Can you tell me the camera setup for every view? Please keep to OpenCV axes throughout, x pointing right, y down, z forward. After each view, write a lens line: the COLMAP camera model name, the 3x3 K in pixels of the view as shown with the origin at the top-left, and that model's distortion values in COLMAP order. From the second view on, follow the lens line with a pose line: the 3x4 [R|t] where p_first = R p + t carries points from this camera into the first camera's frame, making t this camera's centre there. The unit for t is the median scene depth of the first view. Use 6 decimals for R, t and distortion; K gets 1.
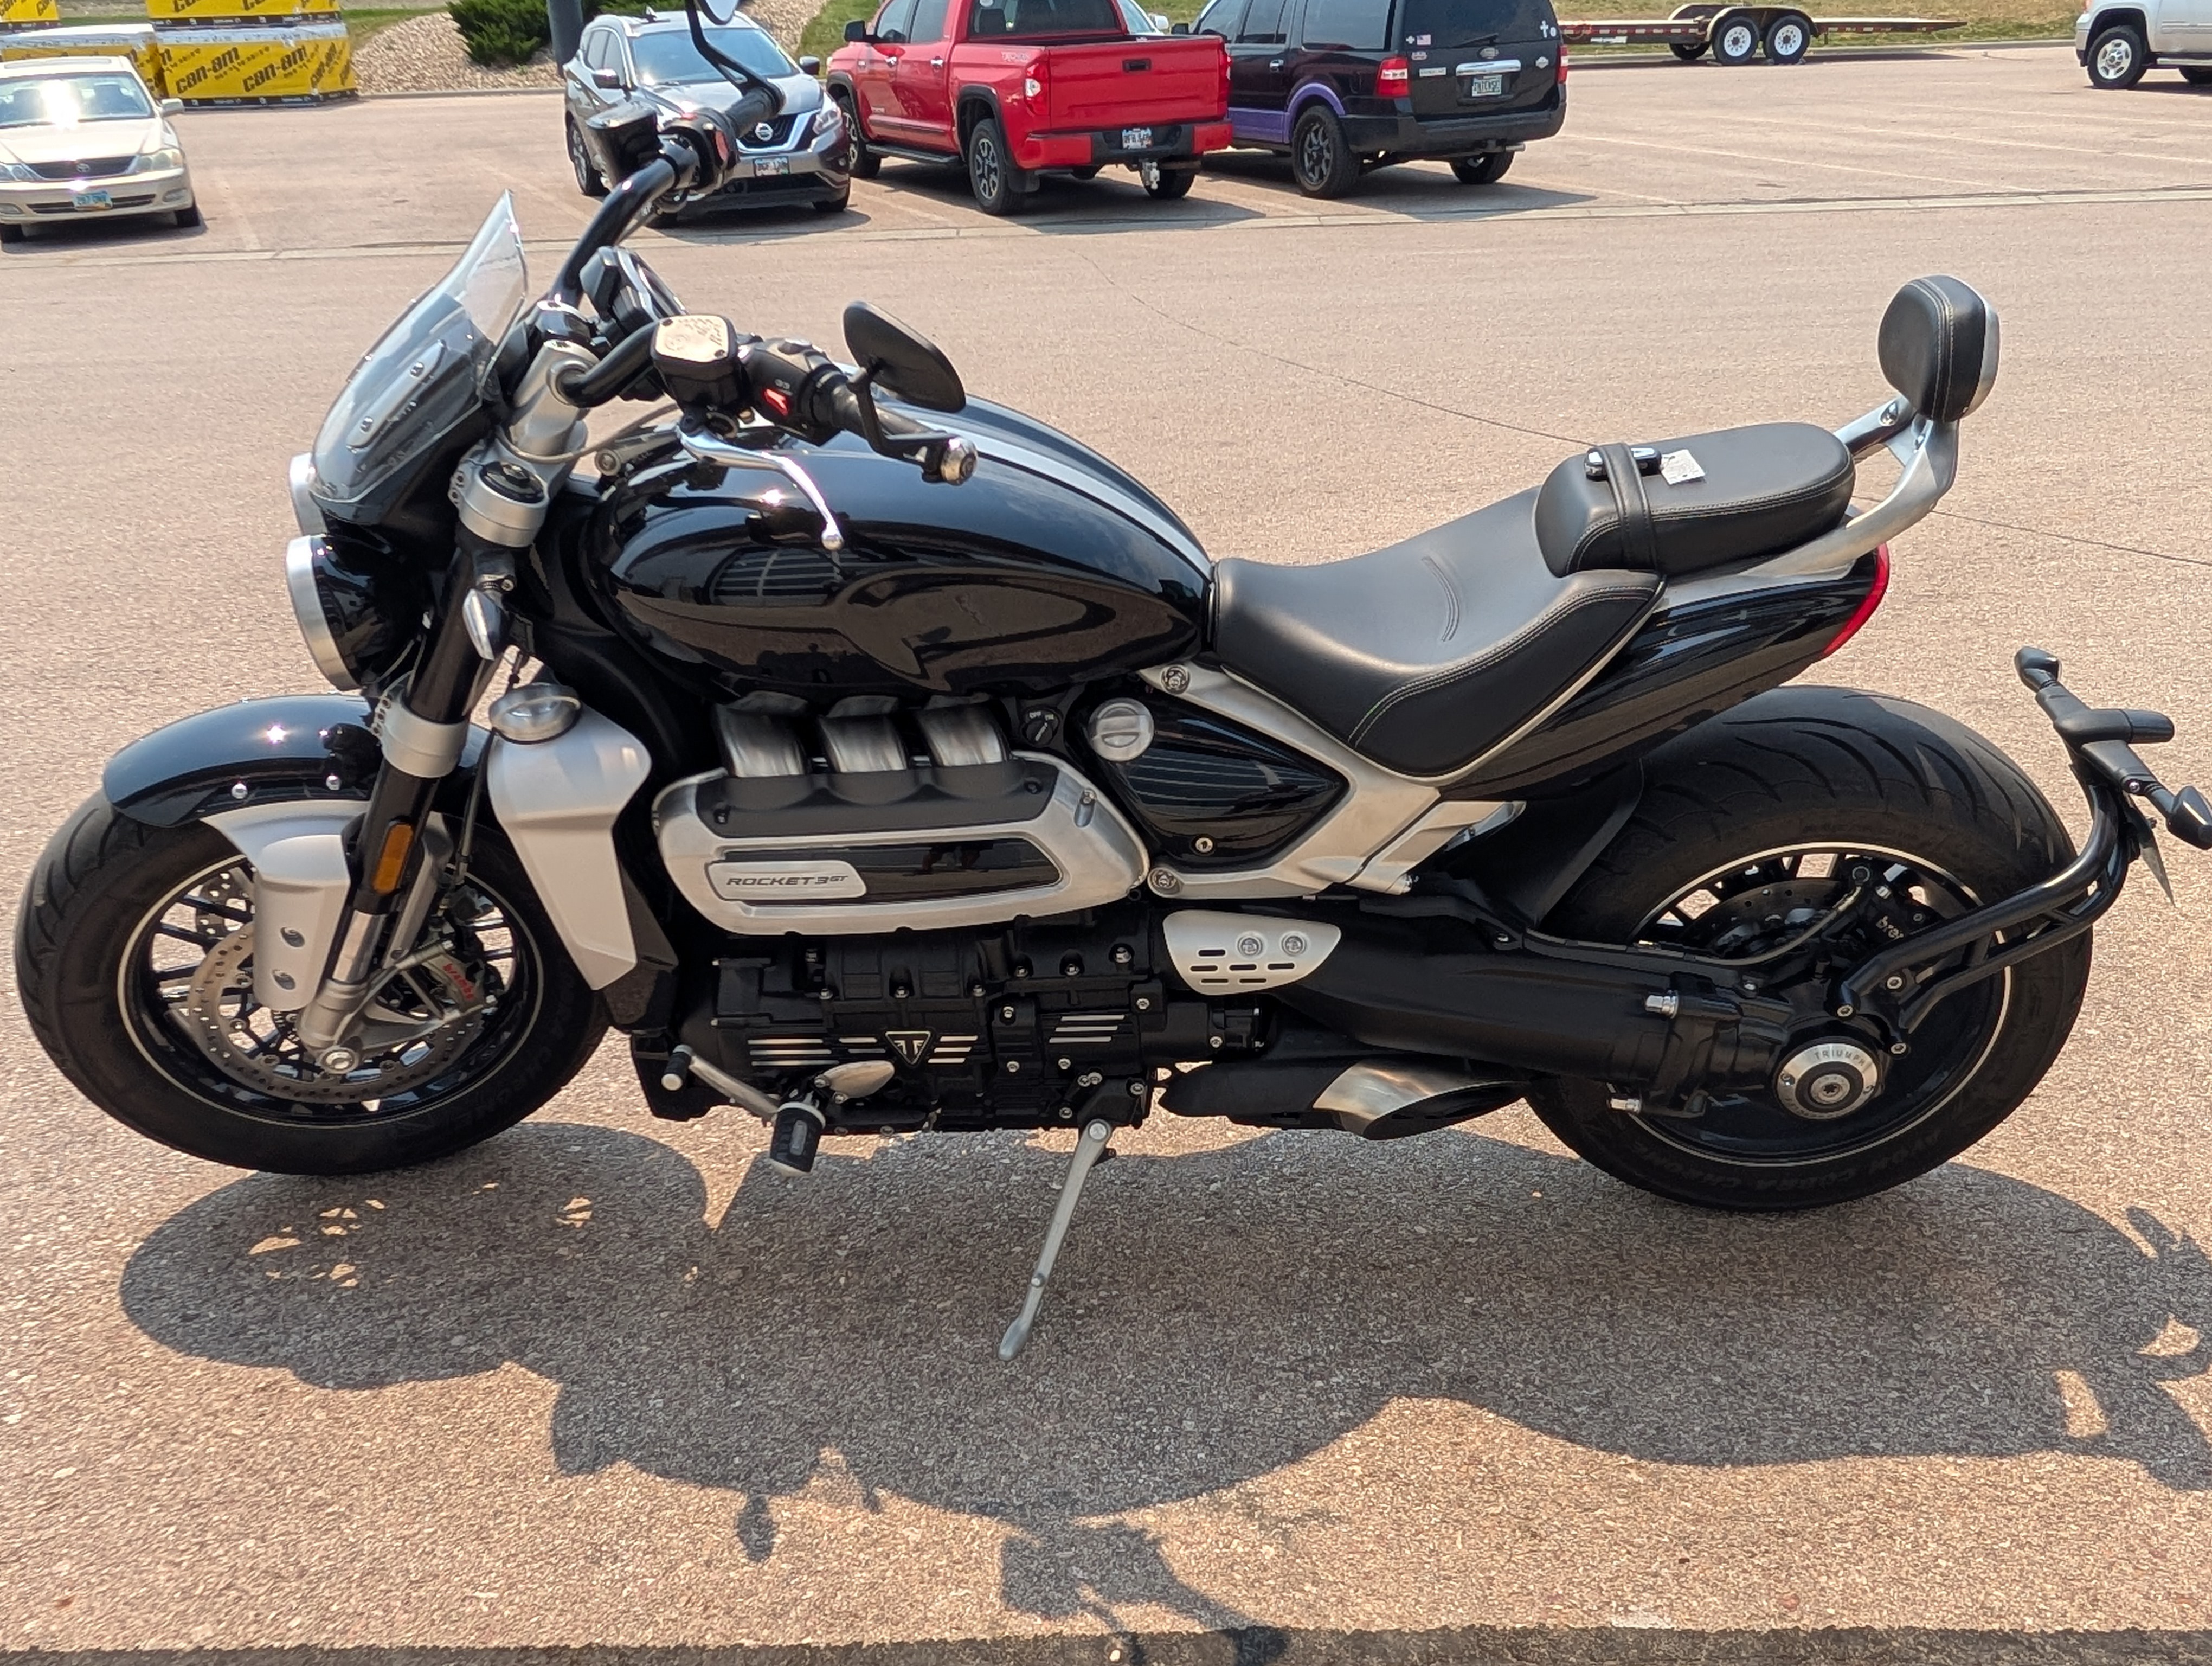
lens RADIAL K [[1837.6, 0, 1097.7], [0, 1837.6, 908.2], [0, 0, 1]] dist [0.002633, -0.005331]
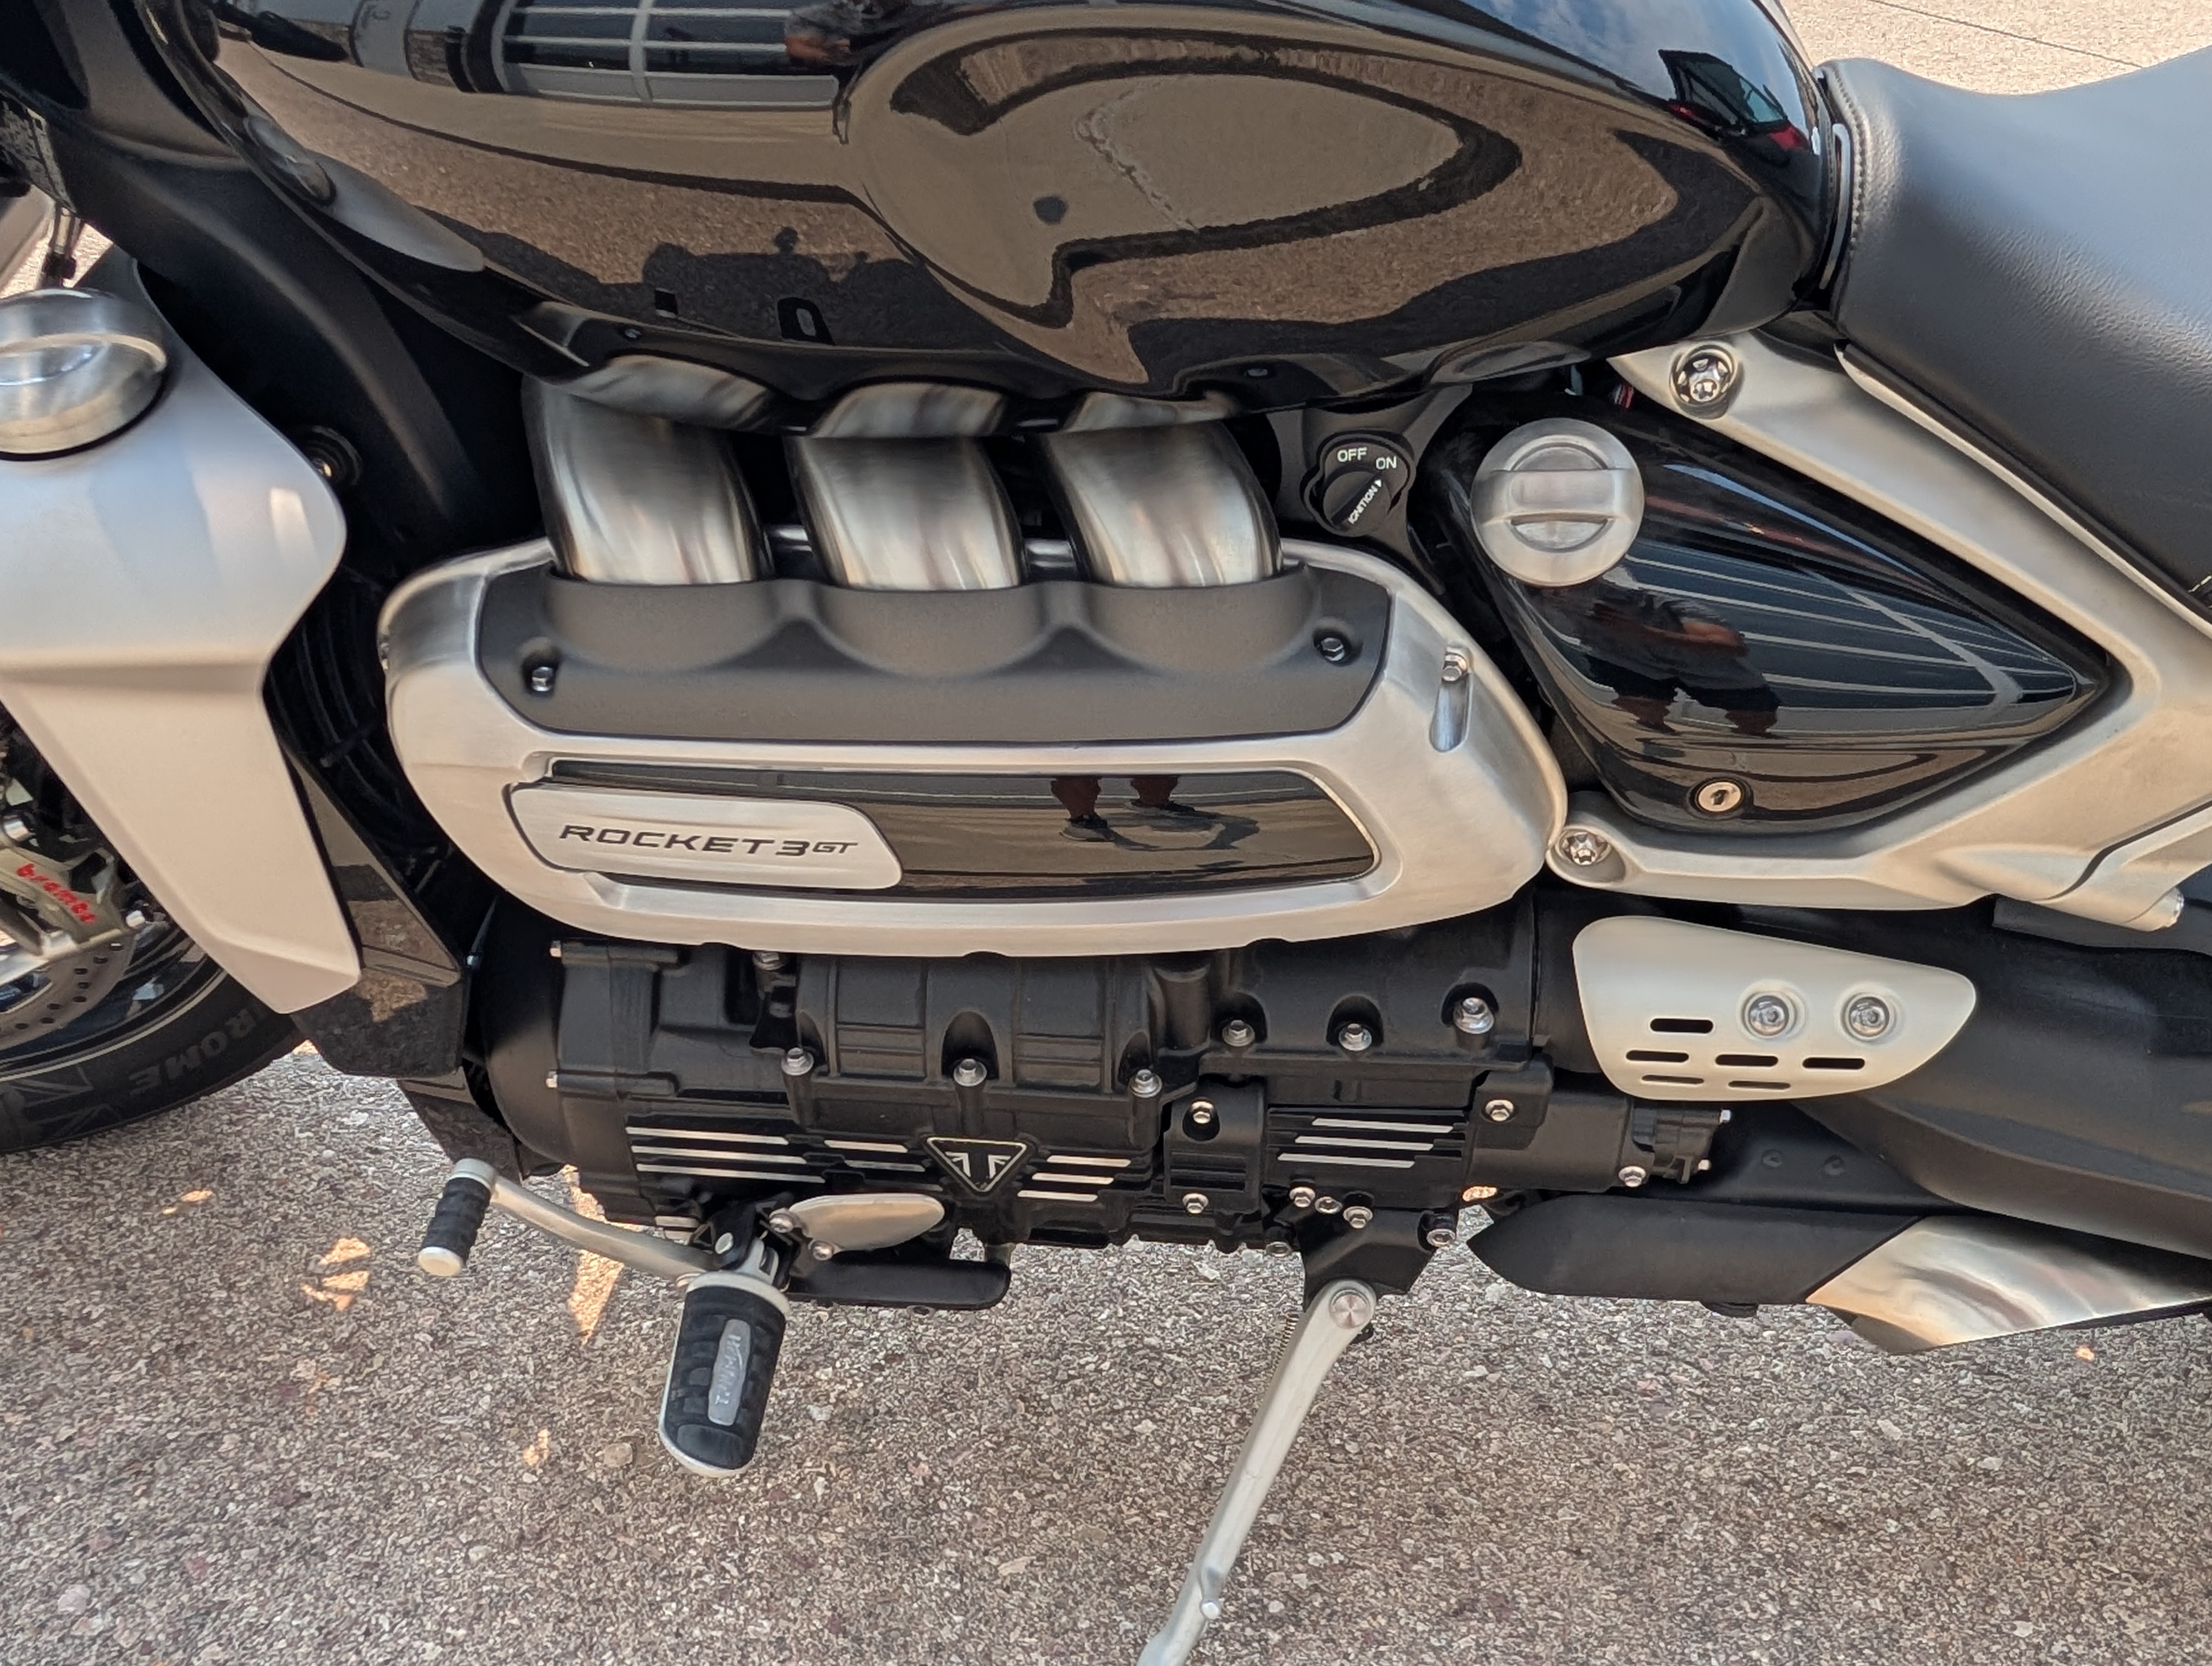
lens RADIAL K [[1837.6, 0, 1097.7], [0, 1837.6, 908.2], [0, 0, 1]] dist [0.002633, -0.005331]
pose [[0.998280, 0.056732, 0.014815, -0.084933], [-0.058601, 0.973850, 0.219503, -0.090971], [-0.001975, -0.219994, 0.975499, 0.579550]]
